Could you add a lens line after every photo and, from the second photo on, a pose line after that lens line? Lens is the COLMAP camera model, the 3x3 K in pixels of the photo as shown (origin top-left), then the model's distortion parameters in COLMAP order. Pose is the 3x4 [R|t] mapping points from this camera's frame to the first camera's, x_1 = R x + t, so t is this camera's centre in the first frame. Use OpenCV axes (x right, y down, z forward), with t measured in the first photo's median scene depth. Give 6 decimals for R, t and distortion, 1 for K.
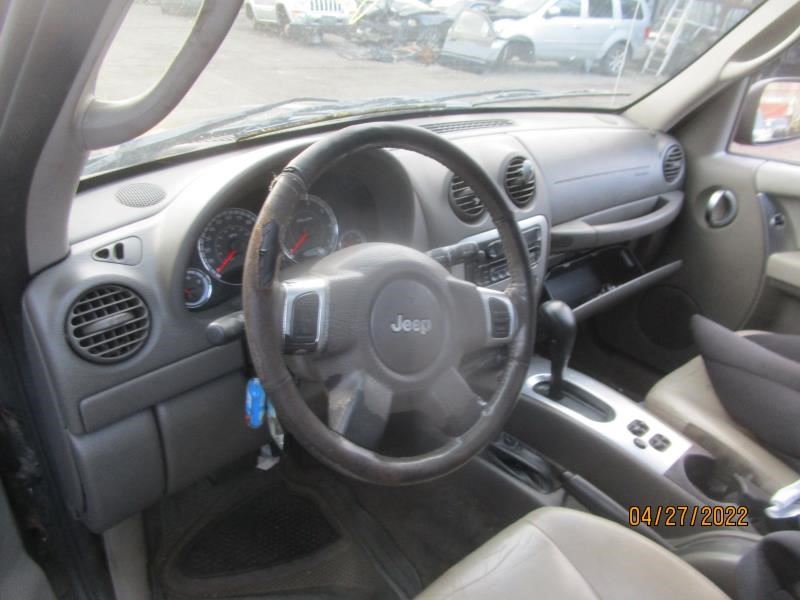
lens RADIAL K [[573.0, 0, 400.0], [0, 573.0, 300.0], [0, 0, 1]] dist [-0.005826, -0.005937]
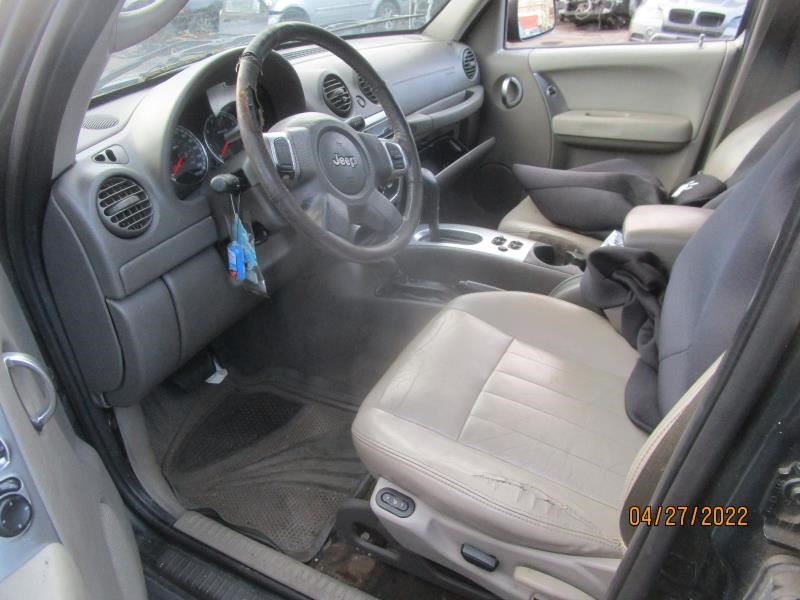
lens RADIAL K [[582.9, 0, 400.0], [0, 582.9, 300.0], [0, 0, 1]] dist [0.063363, -0.189993]
pose [[0.926093, -0.266445, 0.267132, -0.222214], [0.260835, 0.963701, 0.056961, 0.219376], [-0.272612, 0.016926, 0.961975, -0.293667]]
